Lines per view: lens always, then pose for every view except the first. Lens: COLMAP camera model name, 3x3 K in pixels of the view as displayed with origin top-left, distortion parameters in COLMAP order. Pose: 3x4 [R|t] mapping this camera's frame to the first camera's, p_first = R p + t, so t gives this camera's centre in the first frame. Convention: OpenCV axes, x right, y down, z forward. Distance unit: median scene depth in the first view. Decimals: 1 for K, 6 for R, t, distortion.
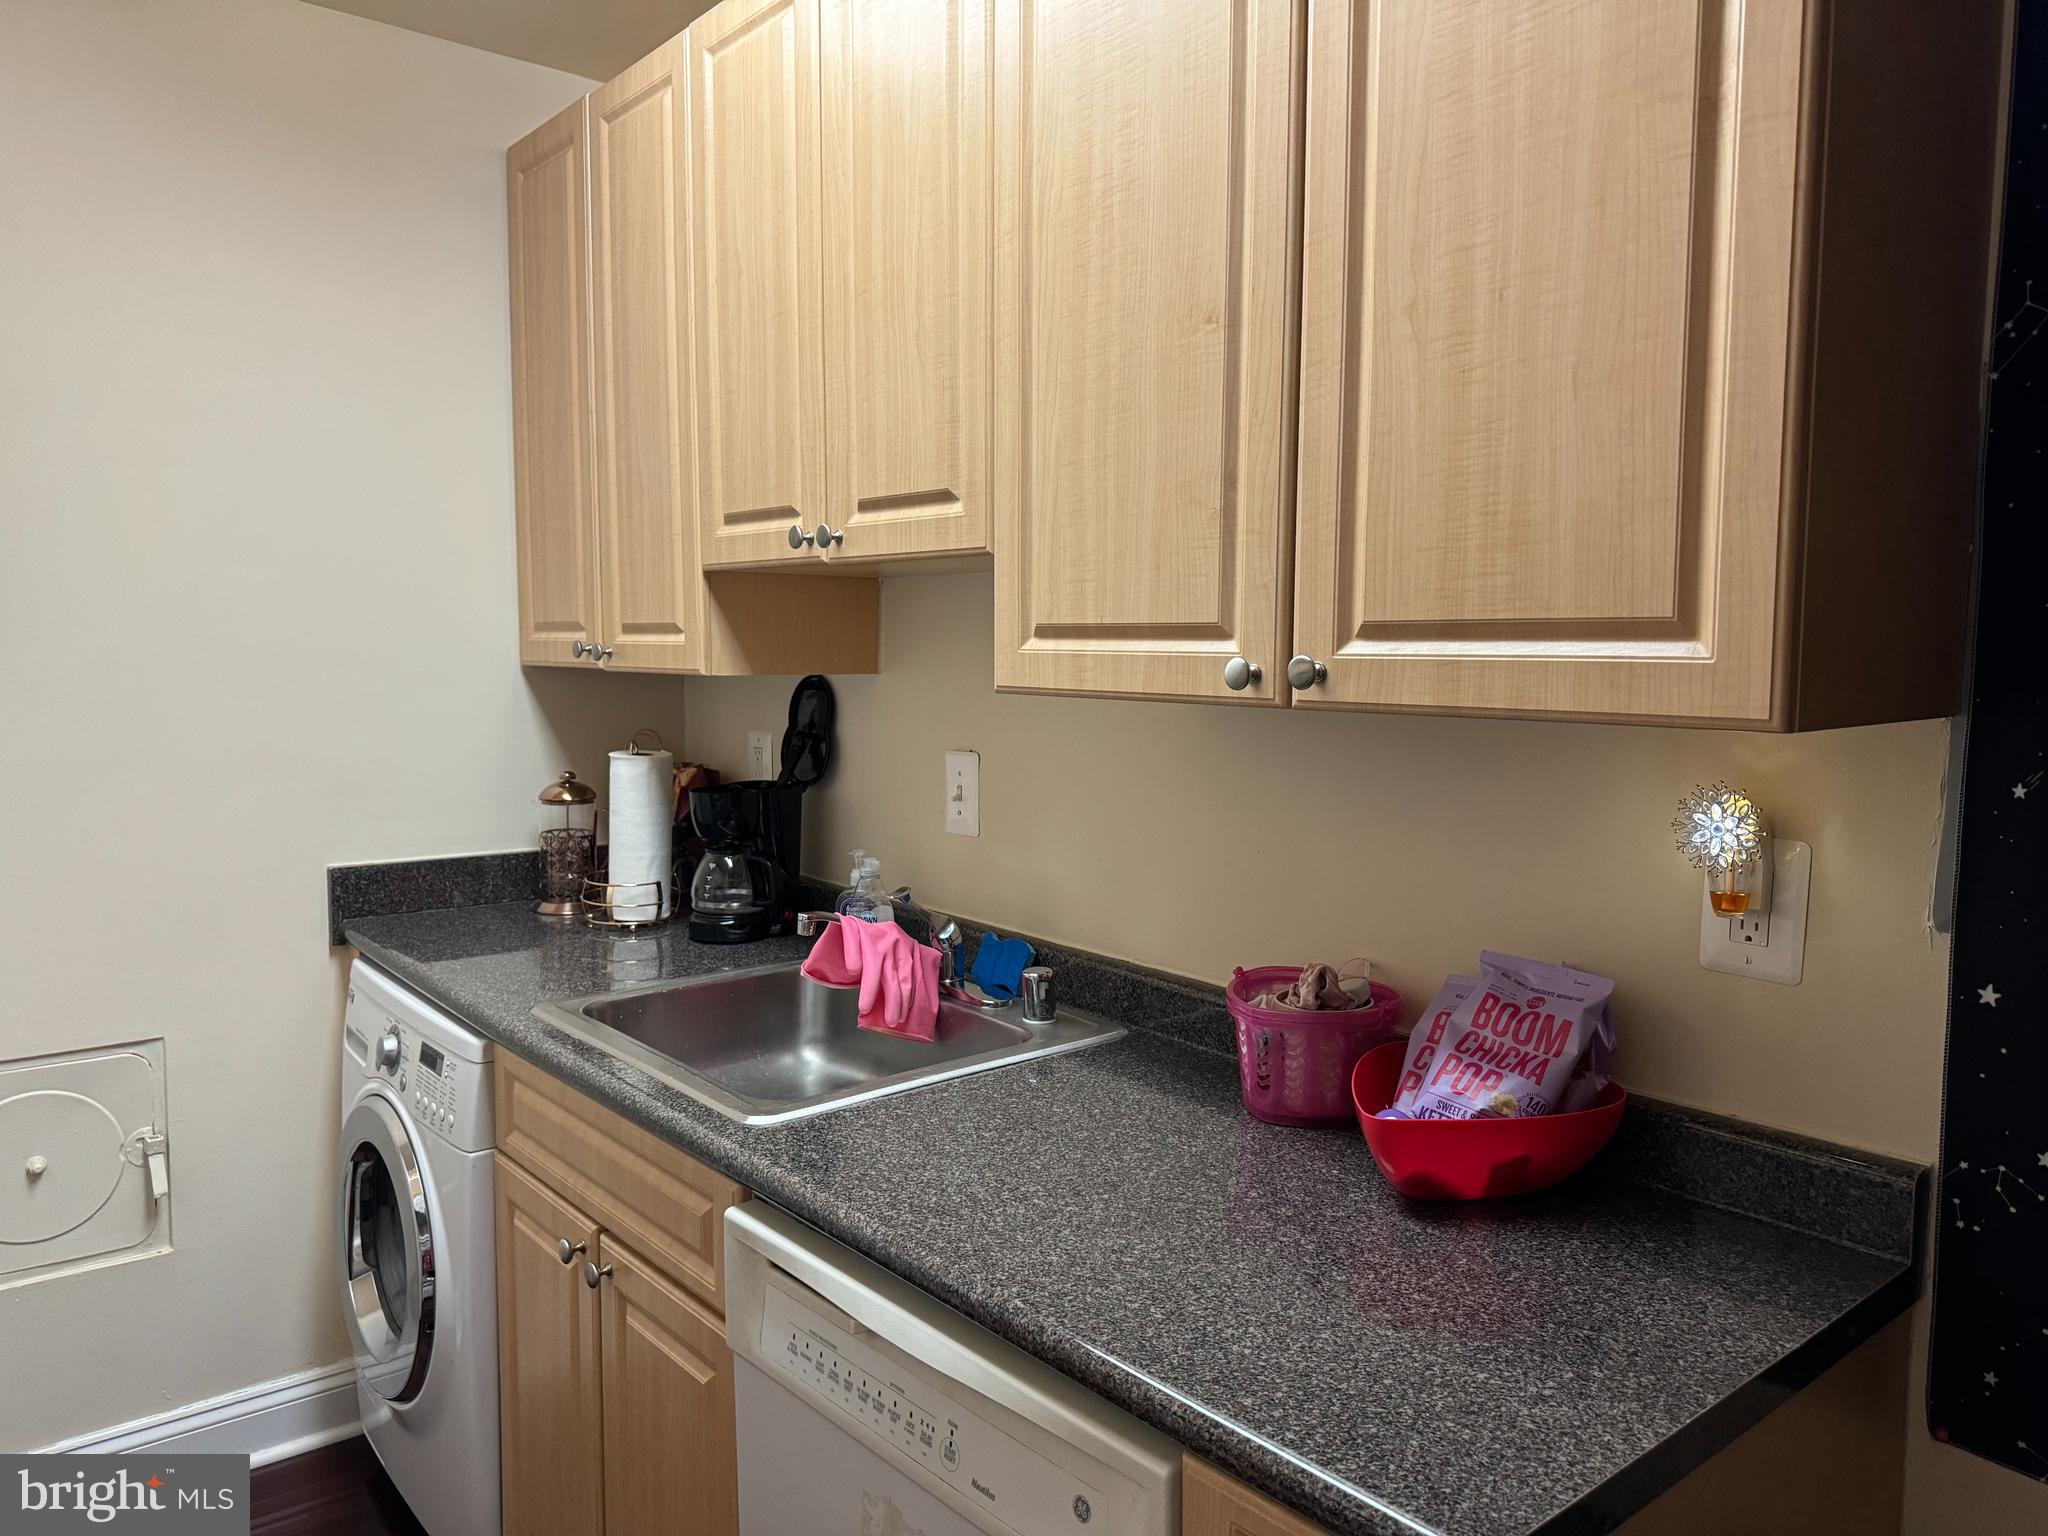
lens RADIAL K [[1436.6, 0, 1019.3], [0, 1436.6, 764.9], [0, 0, 1]] dist [0.090765, -0.109678]
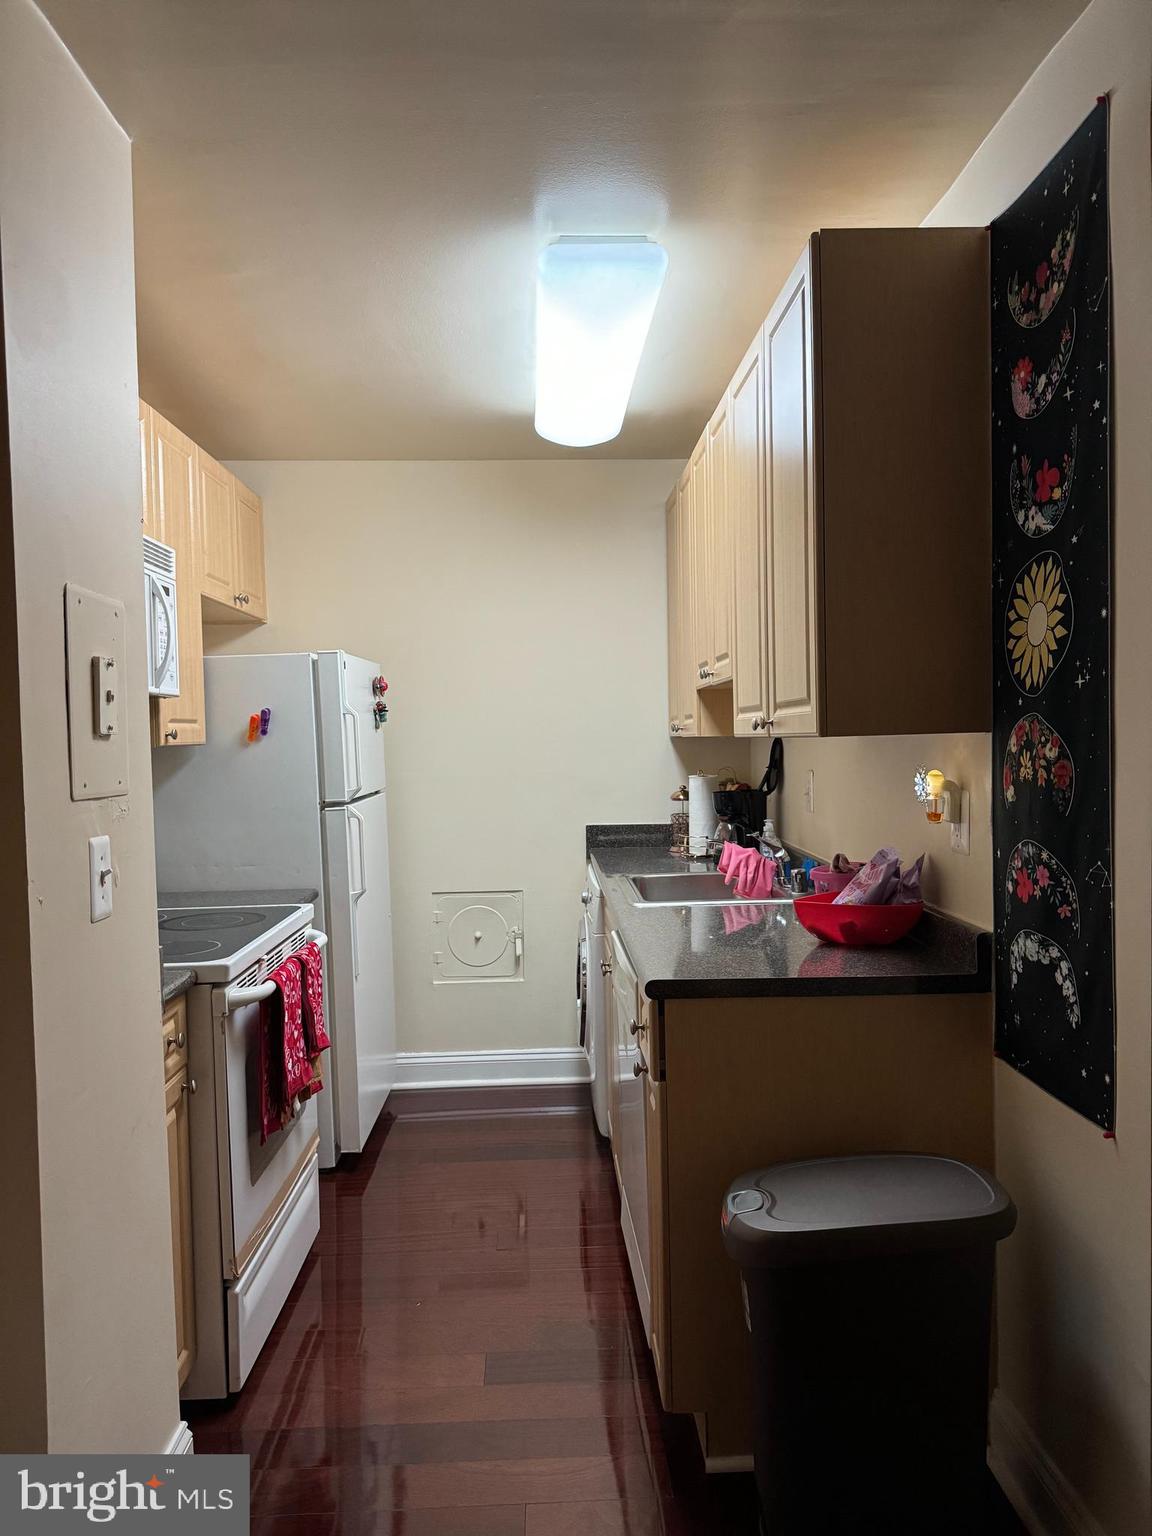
lens RADIAL K [[1077.4, 0, 582.6], [0, 1077.4, 738.3], [0, 0, 1]] dist [0.090765, -0.109678]
pose [[0.792493, -0.020322, -0.609542, 0.591698], [-0.030559, 0.996866, -0.072966, 0.060871], [0.609115, 0.076452, 0.789388, -0.378201]]
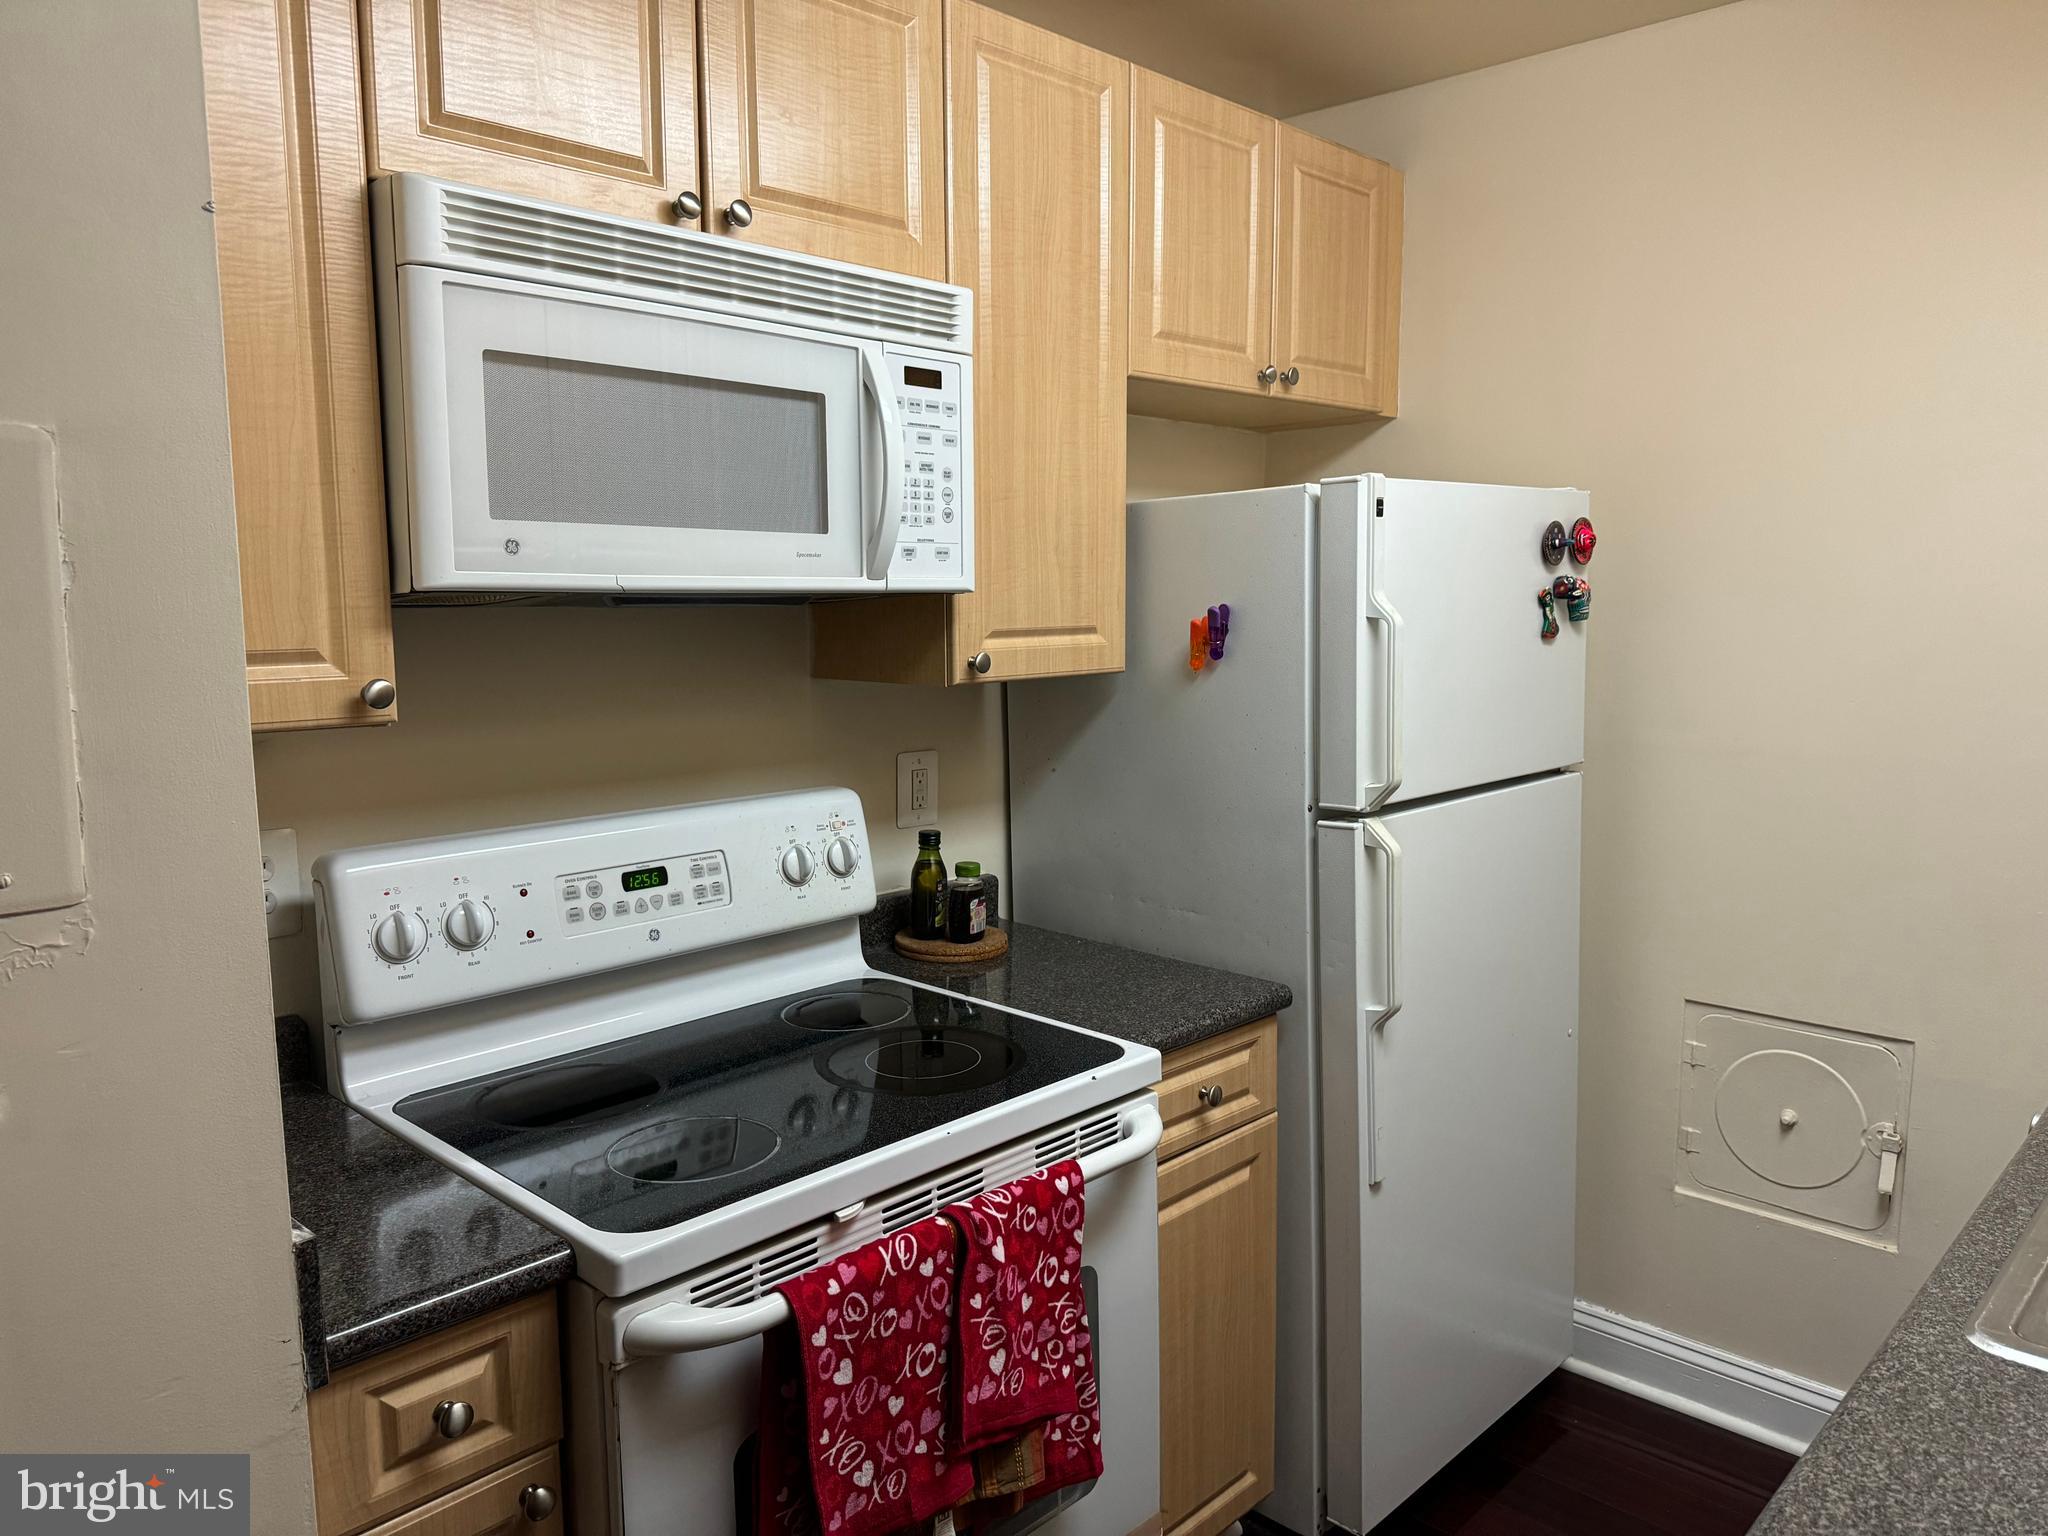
lens RADIAL K [[1436.6, 0, 1019.3], [0, 1436.6, 764.9], [0, 0, 1]] dist [0.090765, -0.109678]
pose [[0.115618, 0.110679, -0.987108, 0.301861], [-0.080315, 0.991560, 0.101771, -0.052002], [0.990041, 0.067513, 0.123531, 0.259619]]
